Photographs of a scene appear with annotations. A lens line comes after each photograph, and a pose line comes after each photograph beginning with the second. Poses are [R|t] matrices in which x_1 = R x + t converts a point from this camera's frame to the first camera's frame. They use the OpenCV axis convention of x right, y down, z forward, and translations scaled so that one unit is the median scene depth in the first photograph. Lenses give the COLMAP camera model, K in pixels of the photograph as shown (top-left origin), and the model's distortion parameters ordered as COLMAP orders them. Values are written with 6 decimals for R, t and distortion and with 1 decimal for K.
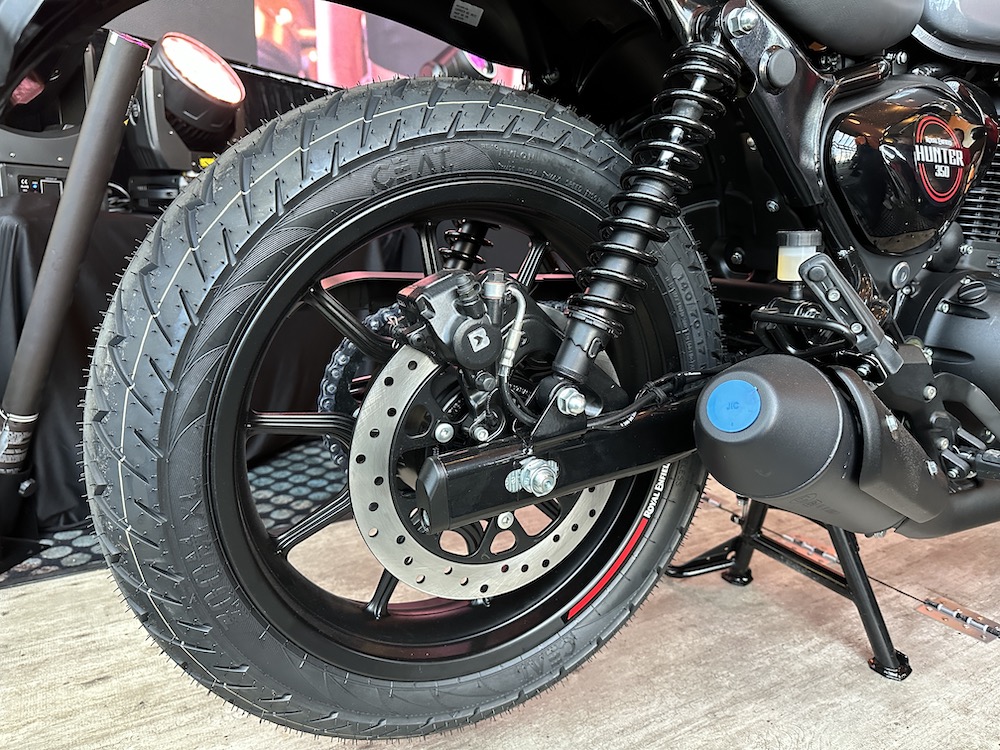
lens RADIAL K [[707.2, 0, 497.2], [0, 707.2, 380.0], [0, 0, 1]] dist [0.000618, -0.017752]
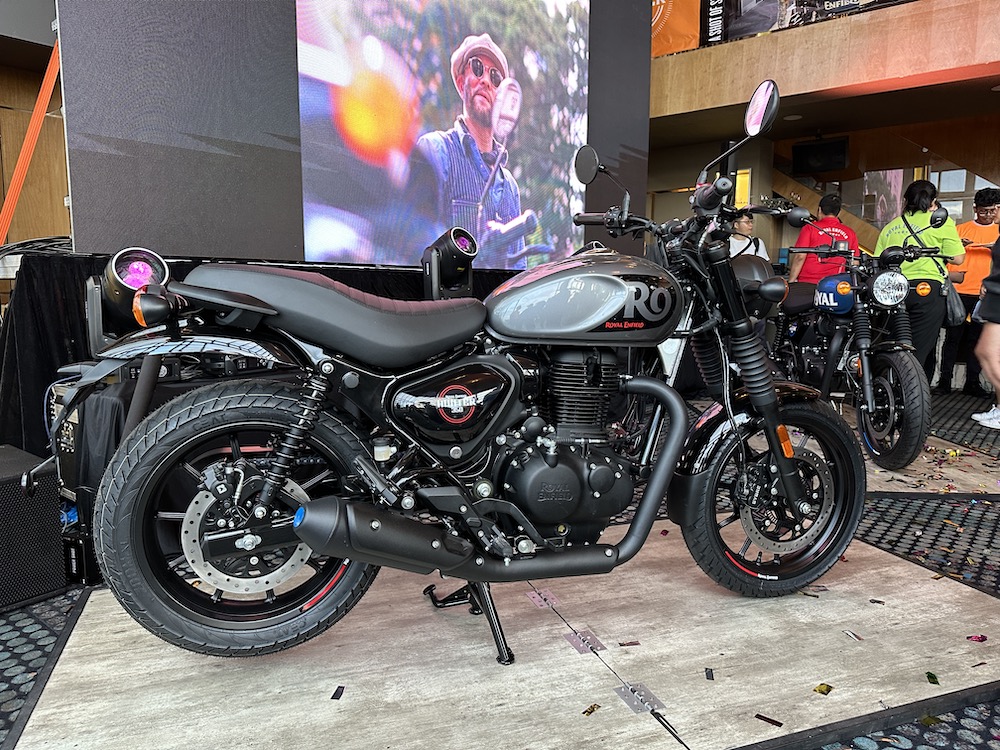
lens RADIAL K [[707.2, 0, 506.2], [0, 707.2, 373.1], [0, 0, 1]] dist [0.000618, -0.017752]
pose [[0.979834, -0.007139, -0.199687, 1.525144], [-0.014982, 0.993924, -0.109048, -0.210854], [0.199252, 0.109841, 0.973773, -1.415123]]
